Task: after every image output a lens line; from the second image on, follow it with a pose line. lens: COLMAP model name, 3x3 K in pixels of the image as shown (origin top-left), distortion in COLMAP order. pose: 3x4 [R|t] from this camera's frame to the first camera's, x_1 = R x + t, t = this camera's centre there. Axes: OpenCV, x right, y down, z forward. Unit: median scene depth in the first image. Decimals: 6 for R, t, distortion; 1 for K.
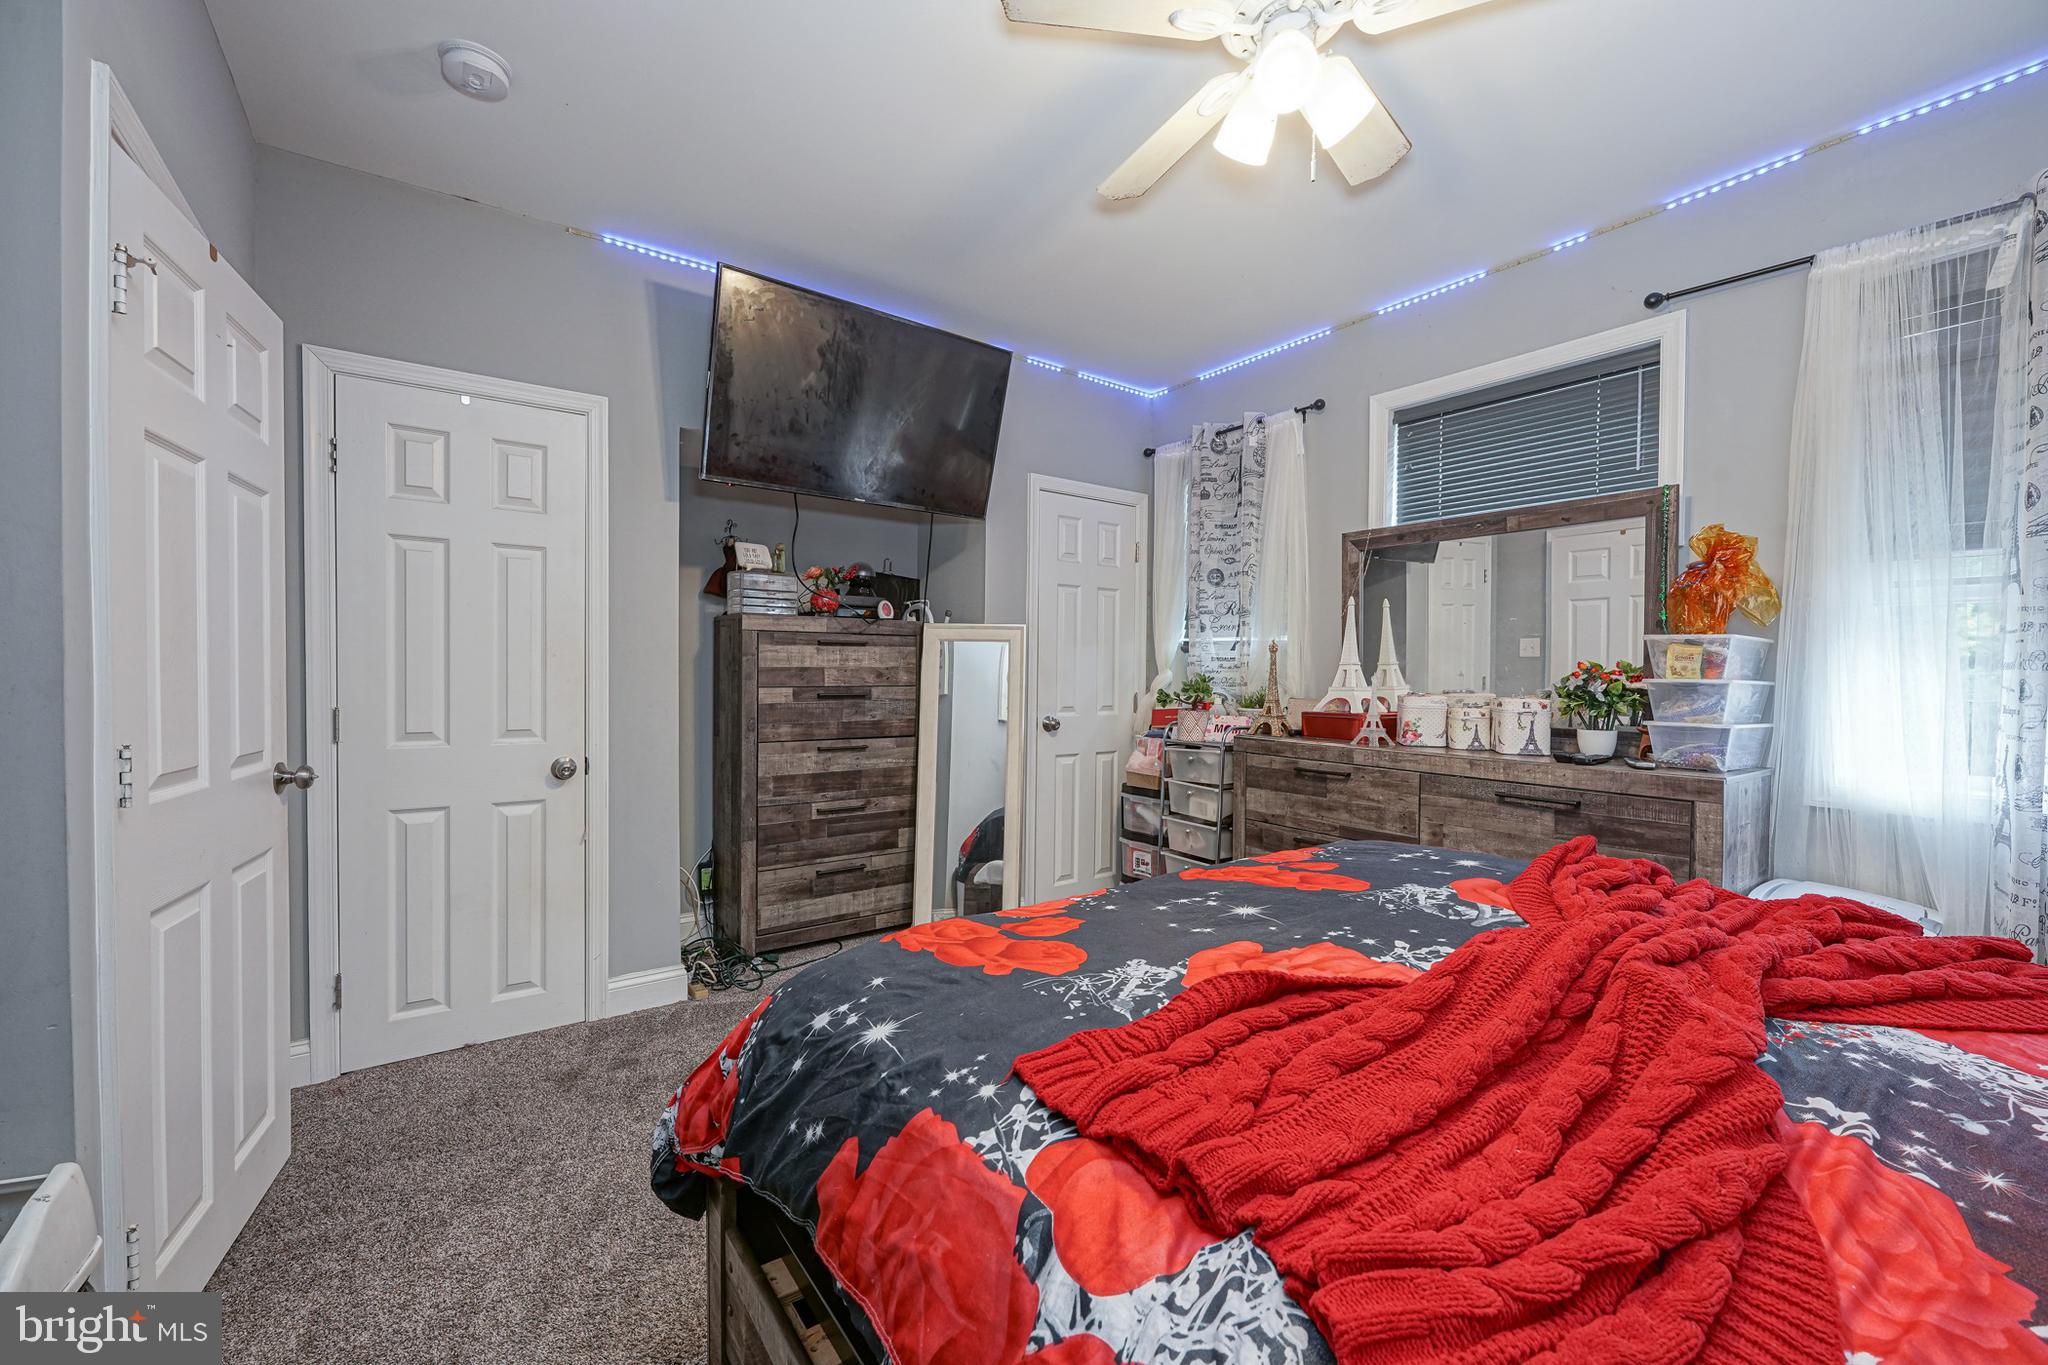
lens RADIAL K [[800.2, 0, 1027.8], [0, 800.2, 693.2], [0, 0, 1]] dist [-0.002615, 0.000526]
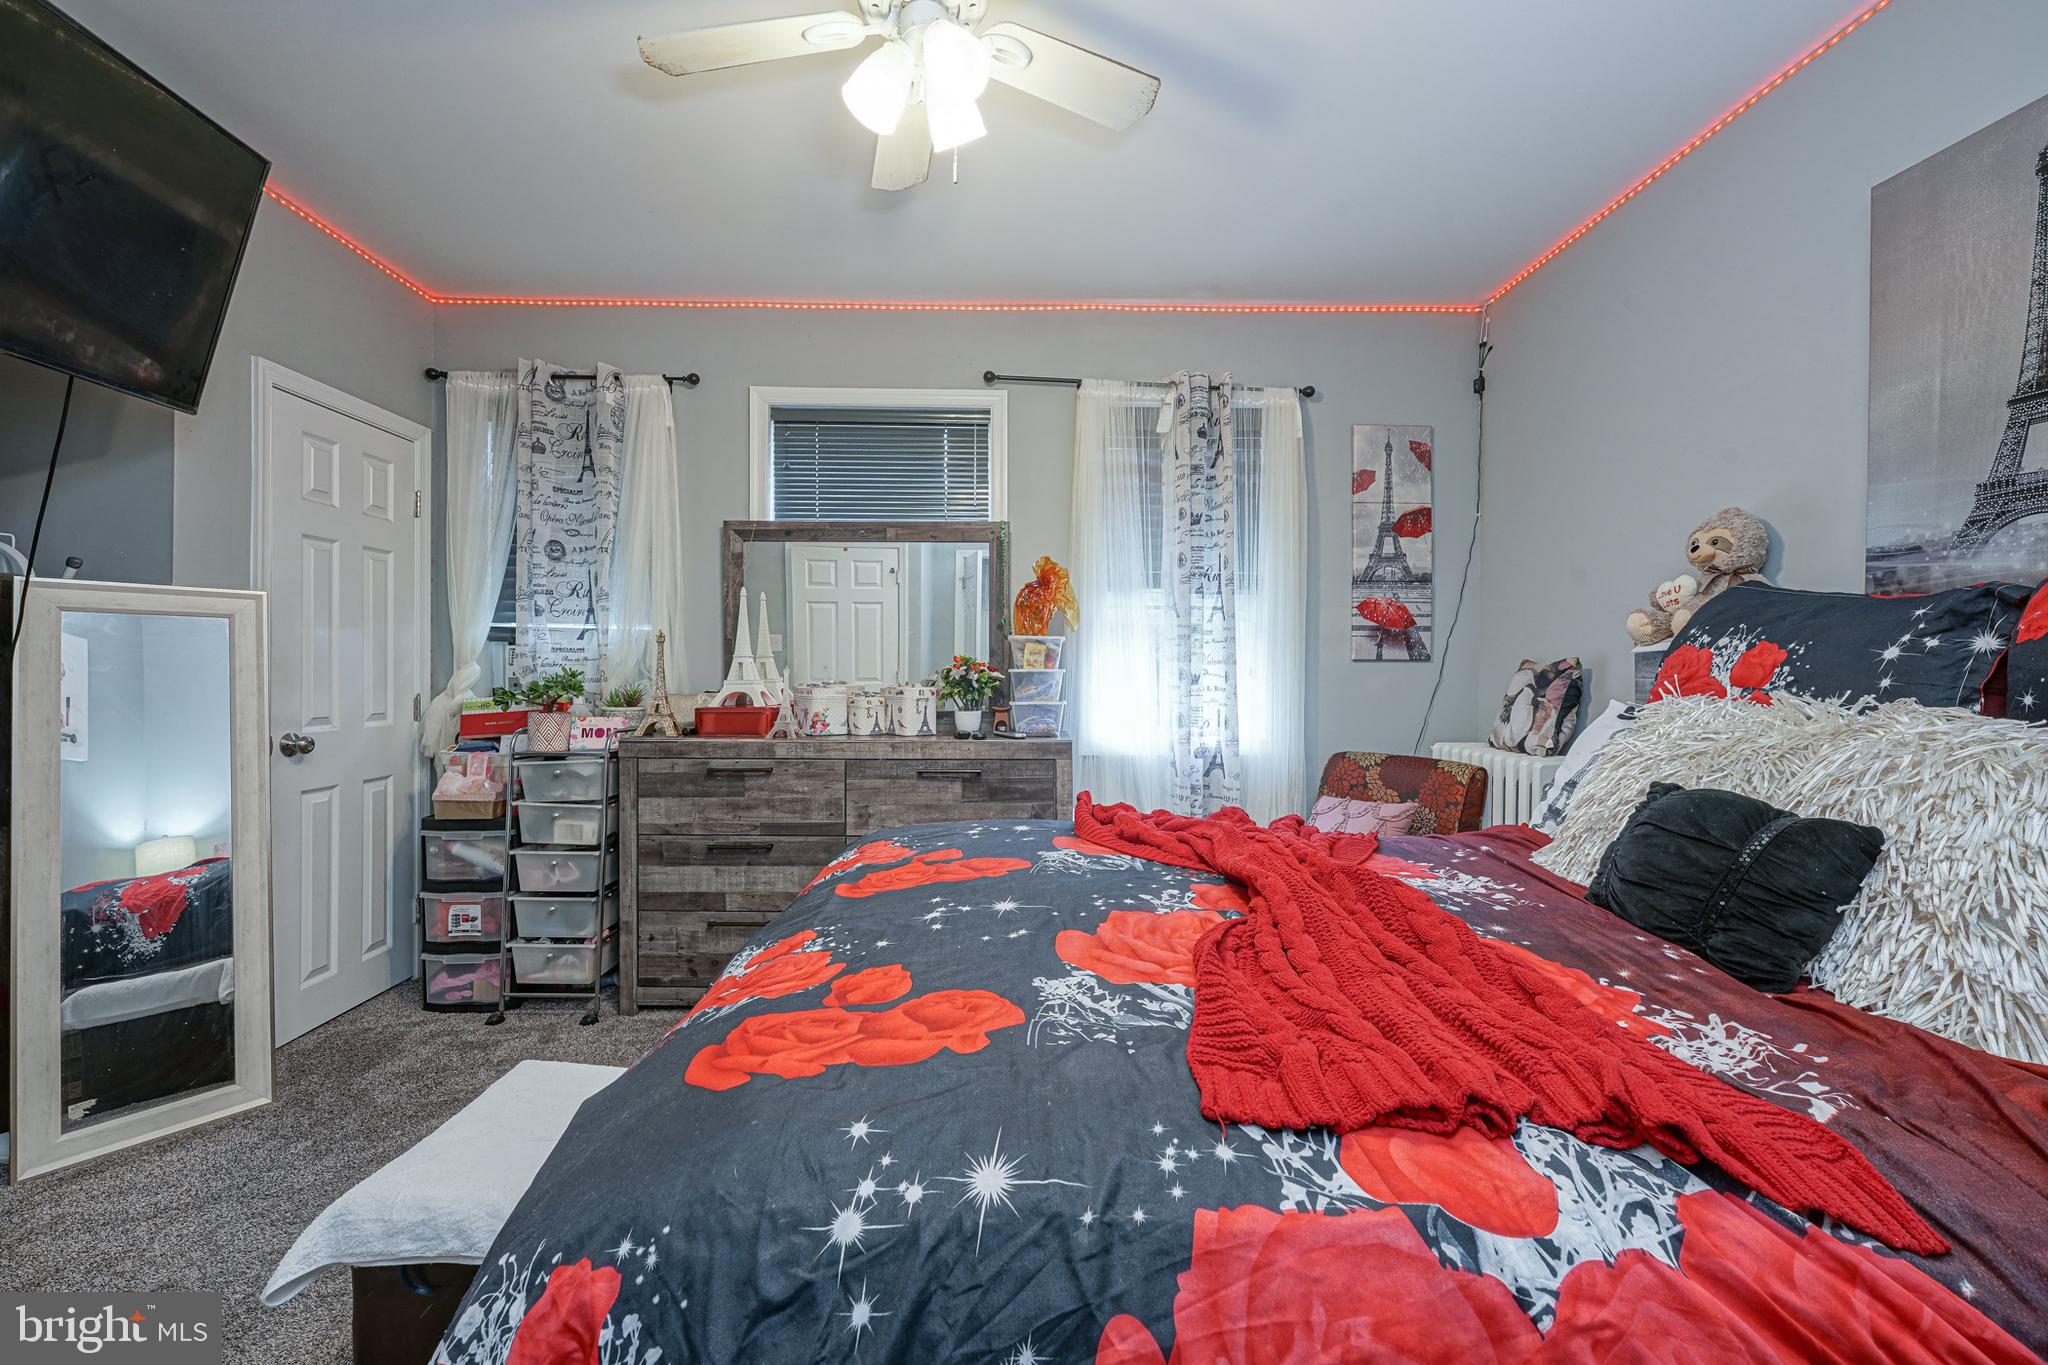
lens RADIAL K [[819.5, 0, 1001.4], [0, 819.5, 675.3], [0, 0, 1]] dist [-0.001807, 0.000249]
pose [[0.587274, -0.012731, 0.809288, -0.254878], [0.024603, 0.999695, -0.002127, -0.004543], [-0.809014, 0.021160, 0.587409, 0.191239]]
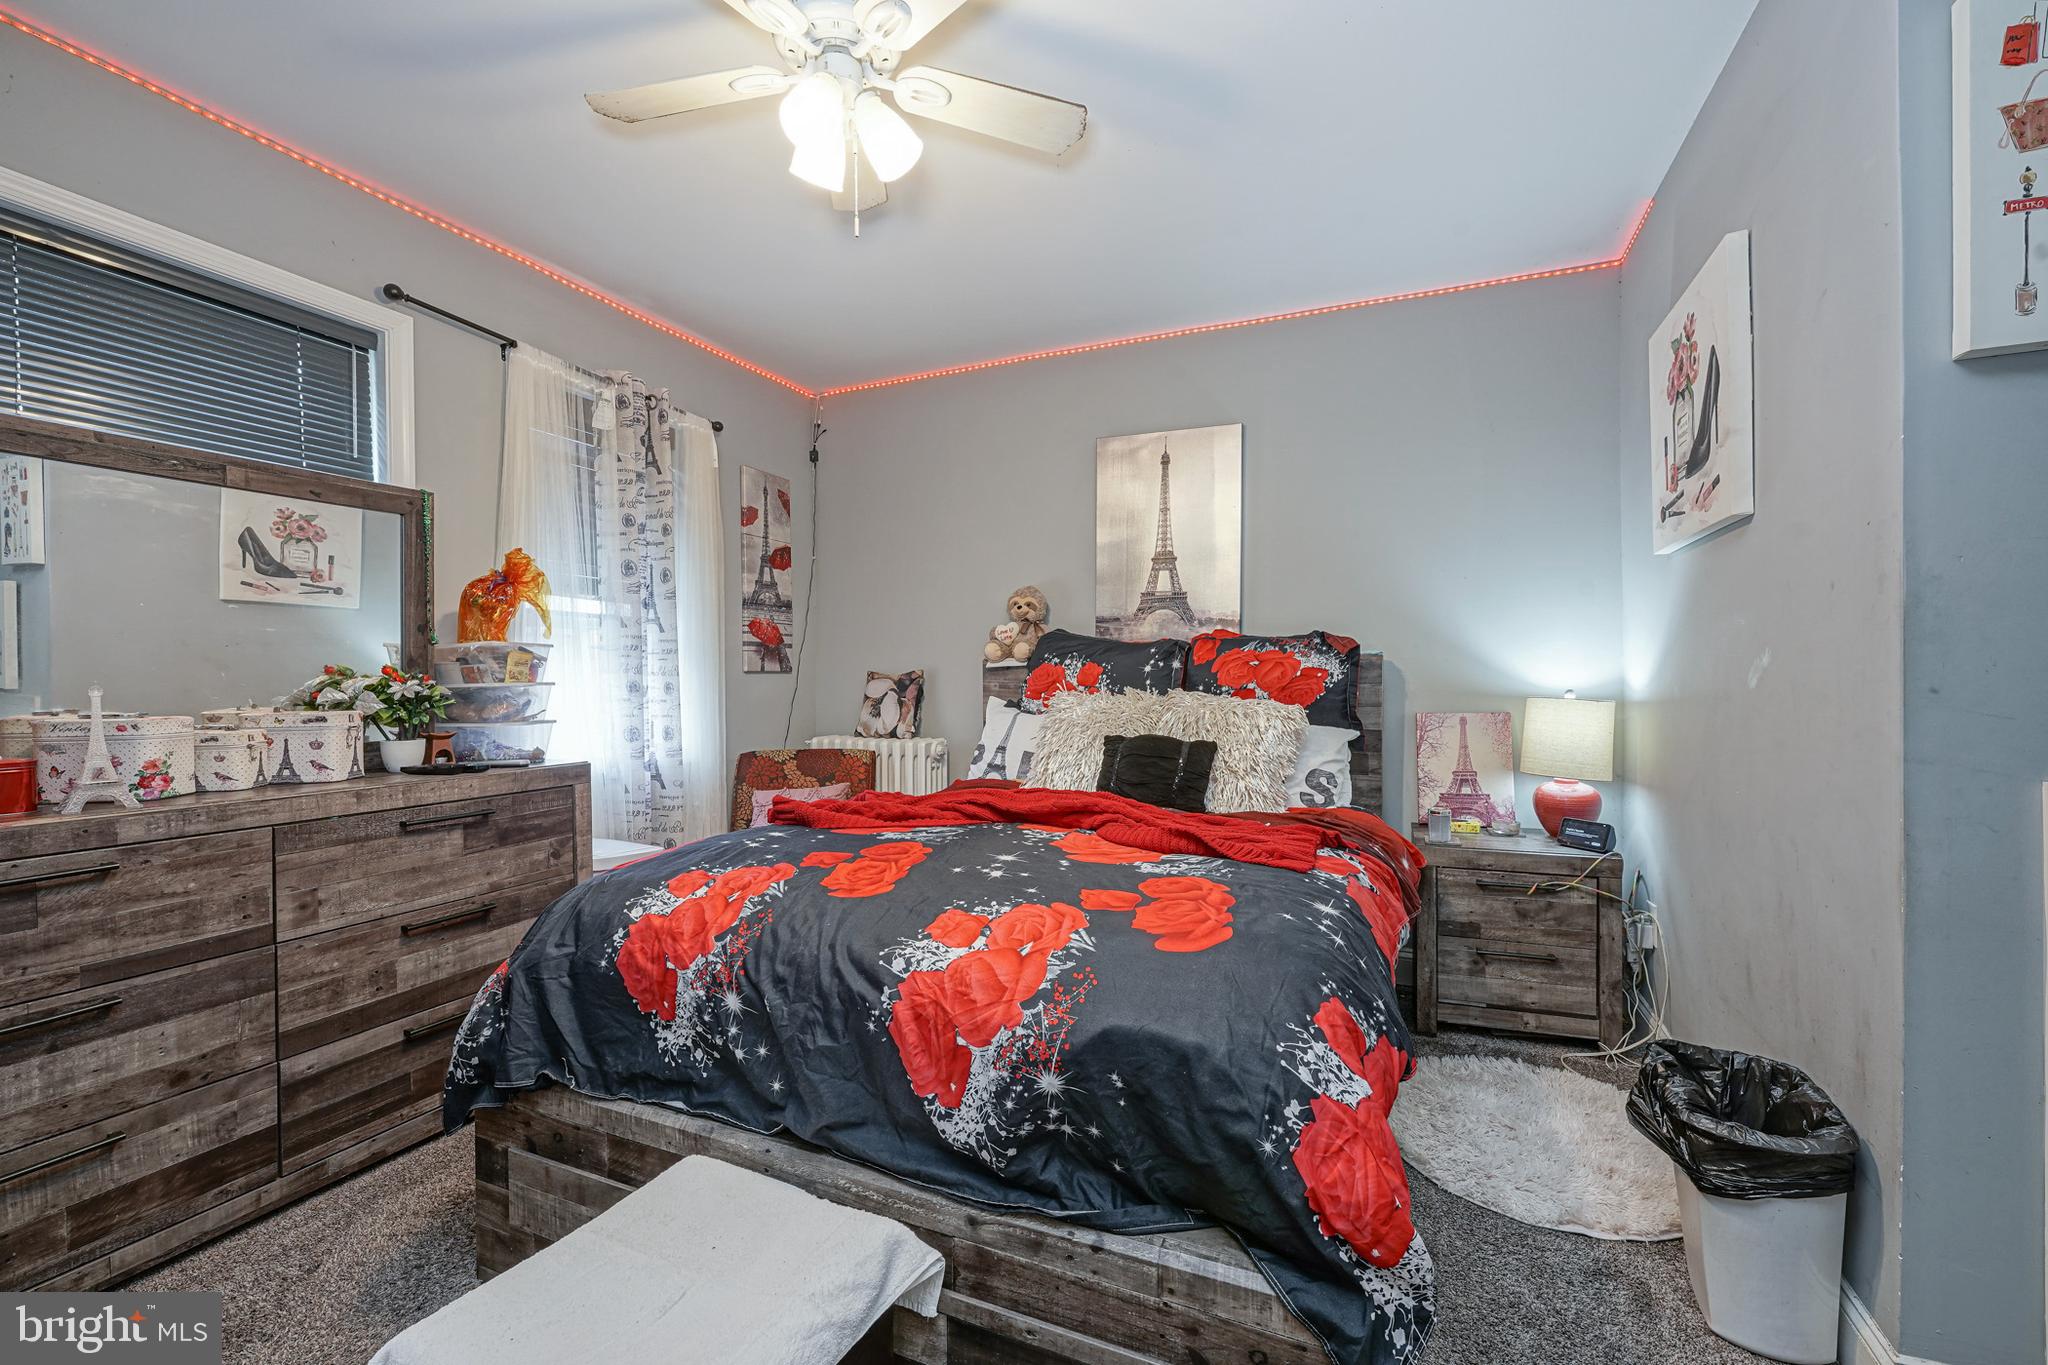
lens RADIAL K [[844.7, 0, 1019.4], [0, 844.7, 695.3], [0, 0, 1]] dist [0.000284, 0.000335]
pose [[-0.493992, -0.022501, 0.869175, -0.436472], [0.029140, 0.998675, 0.042415, -0.023823], [-0.868978, 0.046280, -0.492682, 0.775423]]
